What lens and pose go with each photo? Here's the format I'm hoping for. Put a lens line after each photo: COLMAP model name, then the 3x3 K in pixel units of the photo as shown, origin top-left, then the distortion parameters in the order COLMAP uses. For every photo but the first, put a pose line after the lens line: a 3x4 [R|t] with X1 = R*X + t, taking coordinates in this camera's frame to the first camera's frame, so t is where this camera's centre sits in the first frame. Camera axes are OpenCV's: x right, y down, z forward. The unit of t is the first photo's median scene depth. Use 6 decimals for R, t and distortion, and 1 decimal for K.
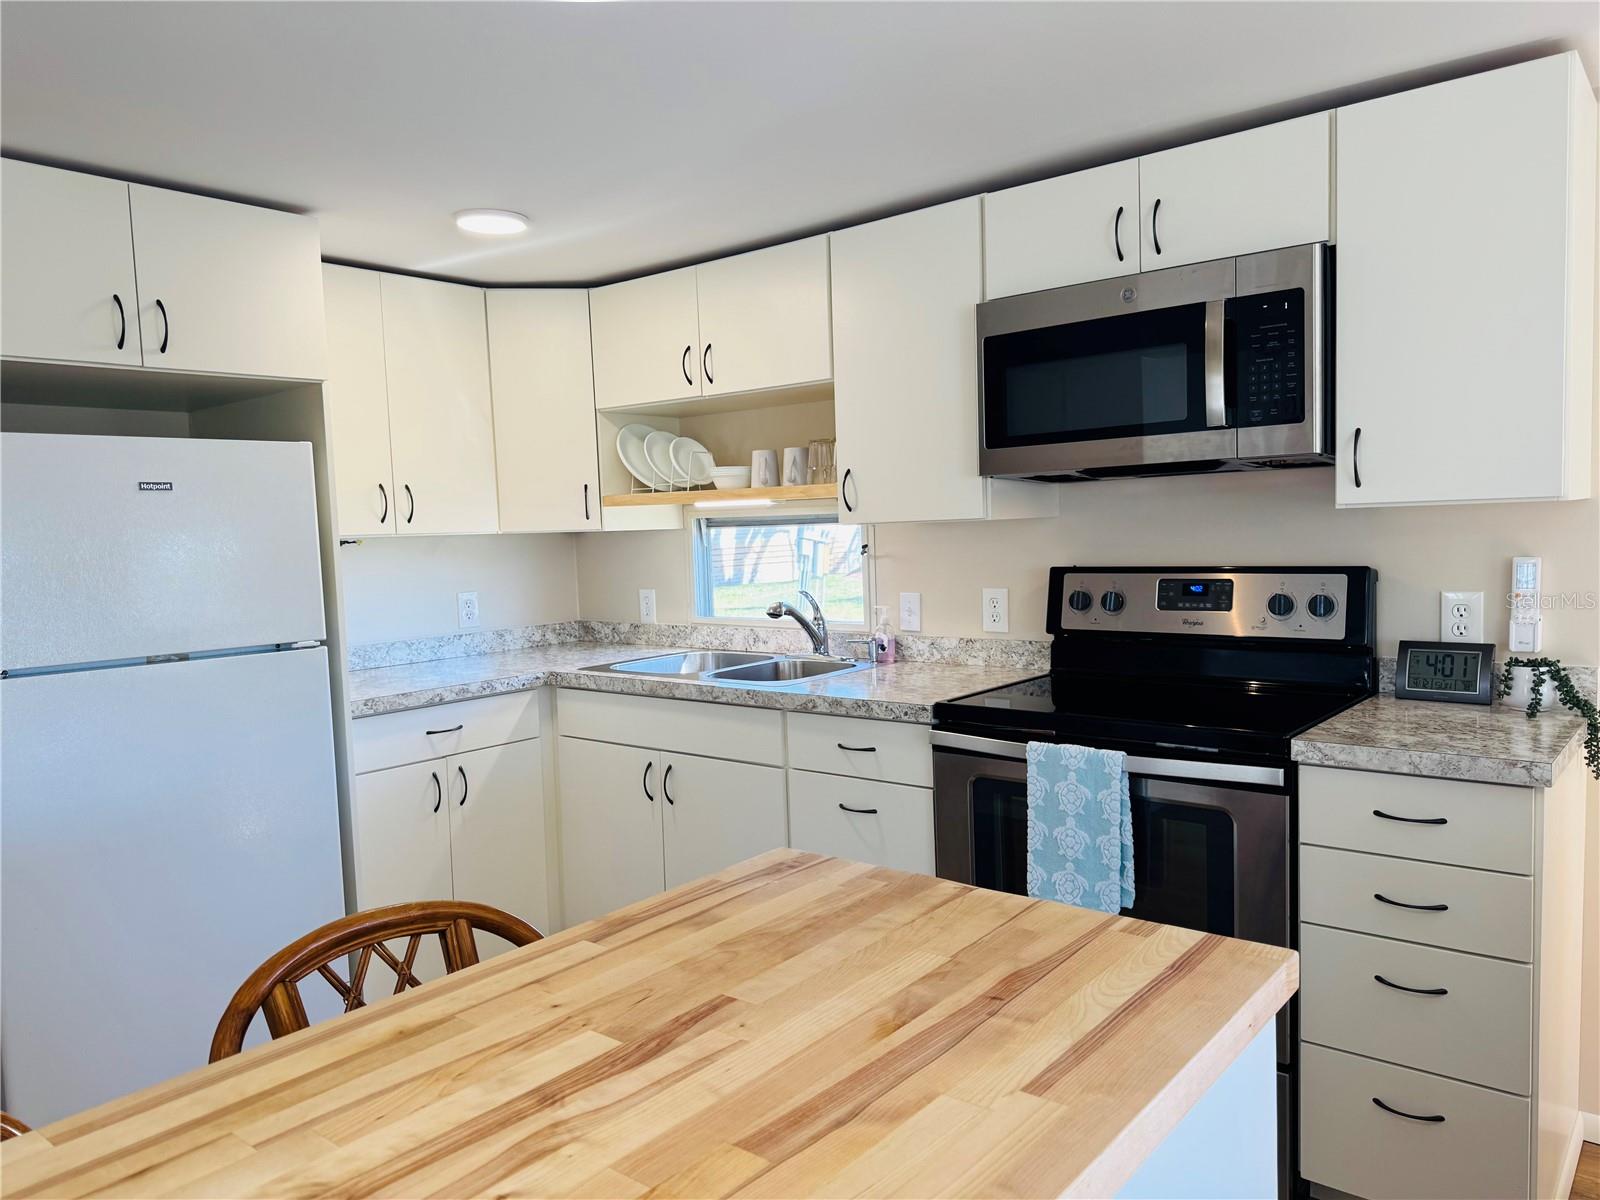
lens RADIAL K [[1127.0, 0, 802.3], [0, 1127.0, 608.1], [0, 0, 1]] dist [0.081951, -0.097066]
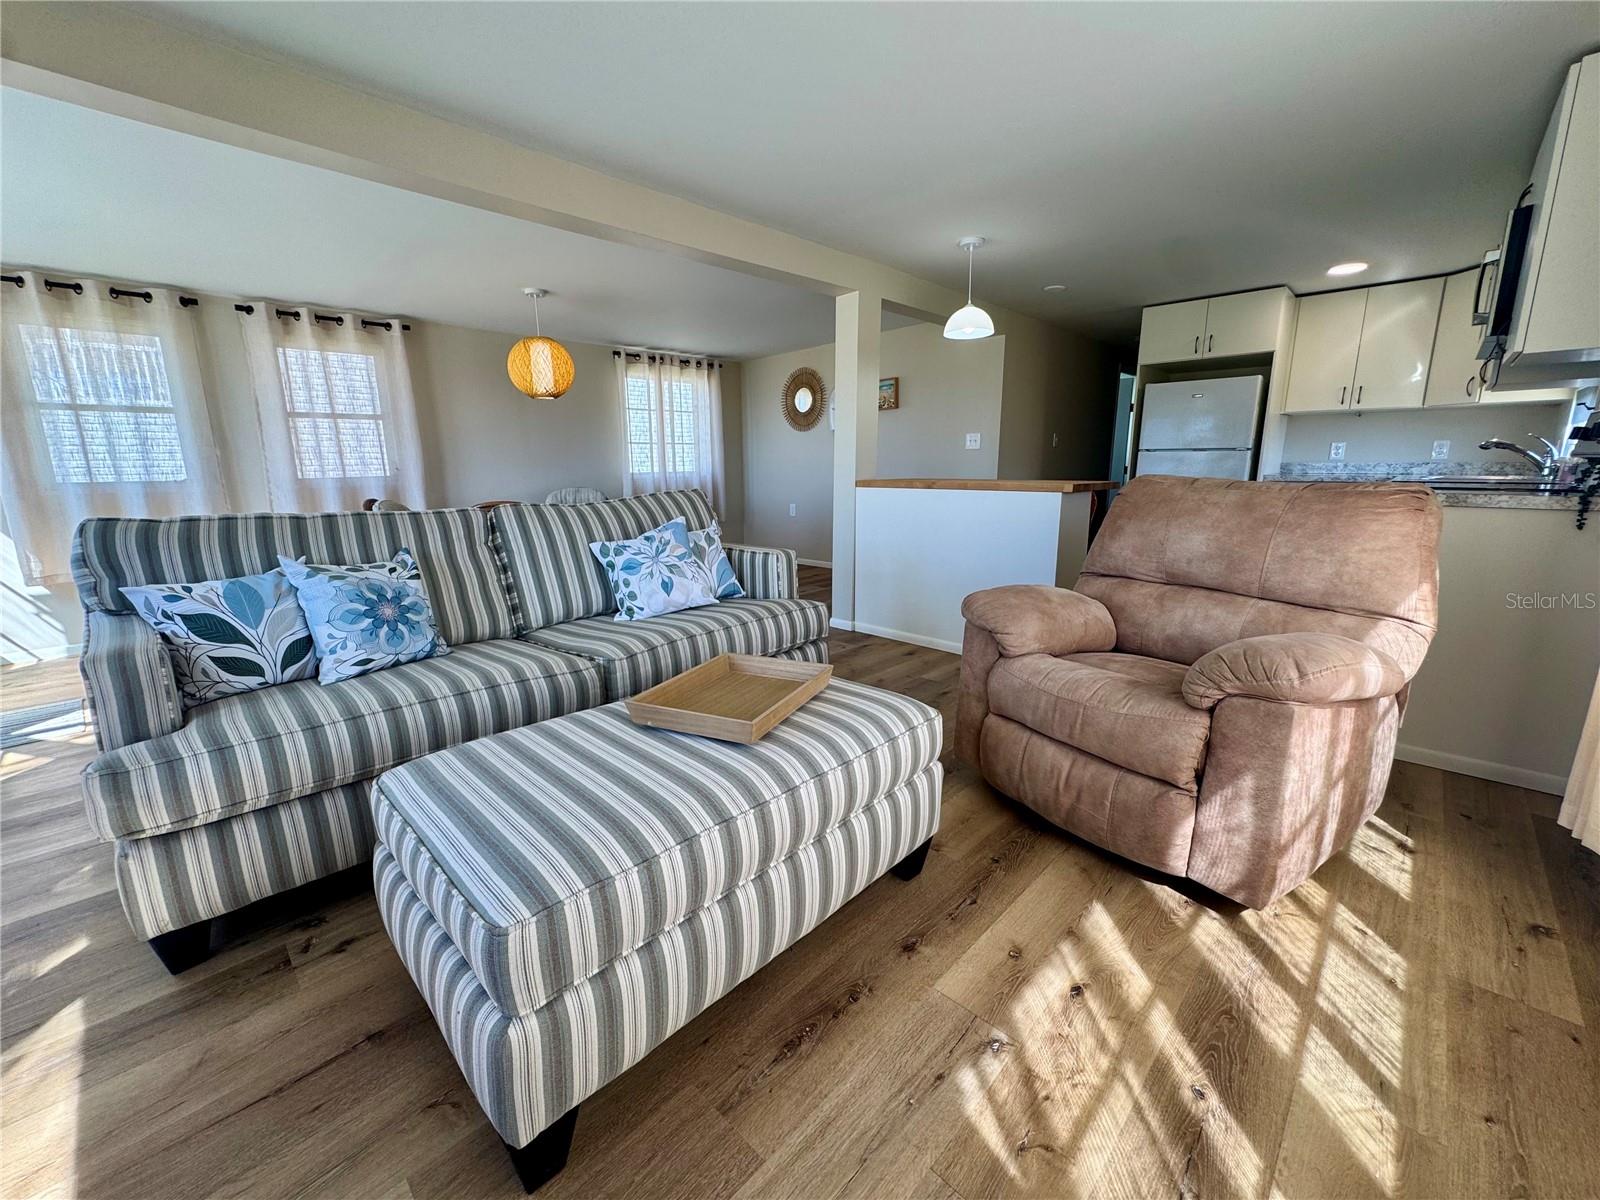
lens RADIAL K [[657.7, 0, 804.0], [0, 657.7, 604.0], [0, 0, 1]] dist [-0.003899, 0.000472]
pose [[-0.077338, 0.242673, -0.967021, 1.245040], [-0.063373, 0.966768, 0.247677, 0.063836], [0.994989, 0.080438, -0.059389, 0.030411]]
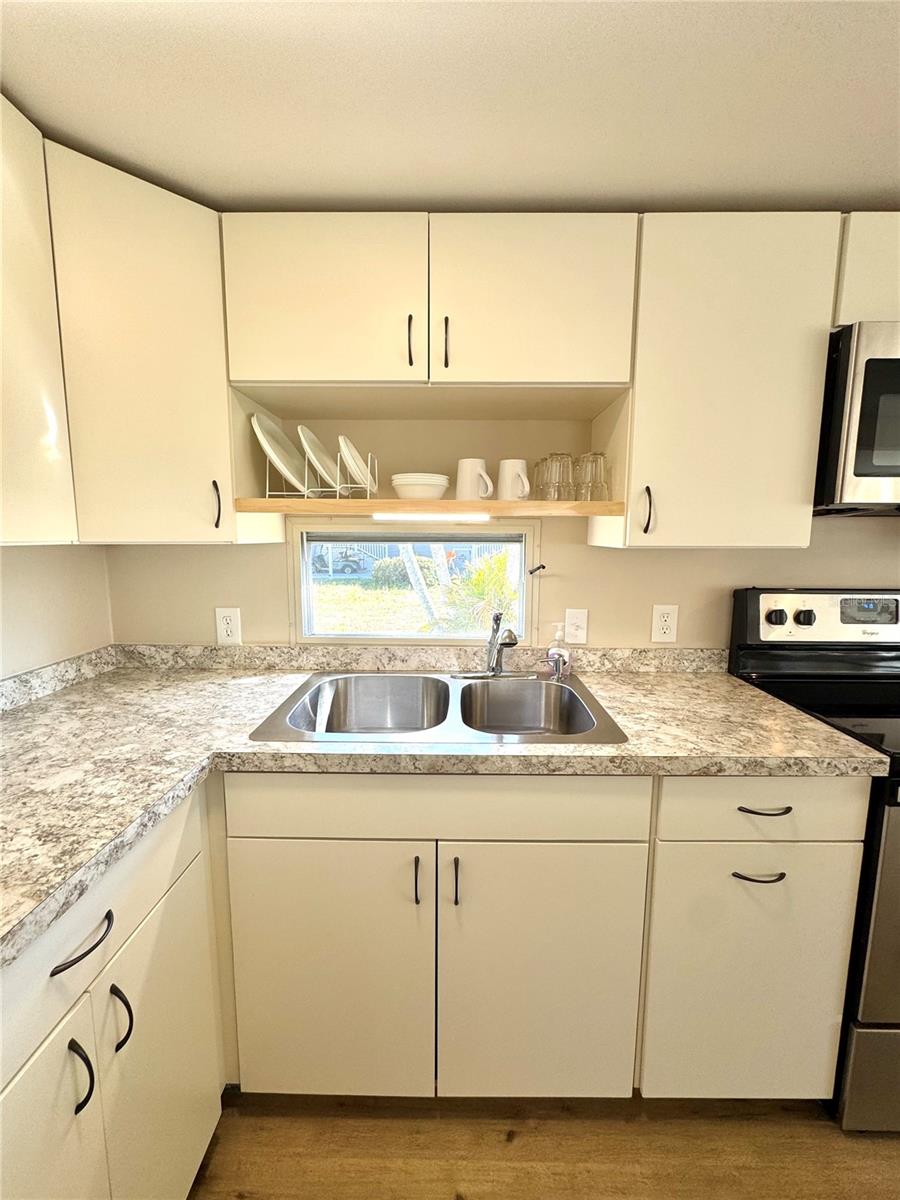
lens RADIAL K [[493.3, 0, 452.6], [0, 493.3, 603.5], [0, 0, 1]] dist [-0.003899, 0.000472]
pose [[0.777543, -0.045129, 0.627208, -0.344639], [0.016333, 0.998534, 0.051599, -0.053051], [-0.628617, -0.029876, 0.777141, 0.807440]]
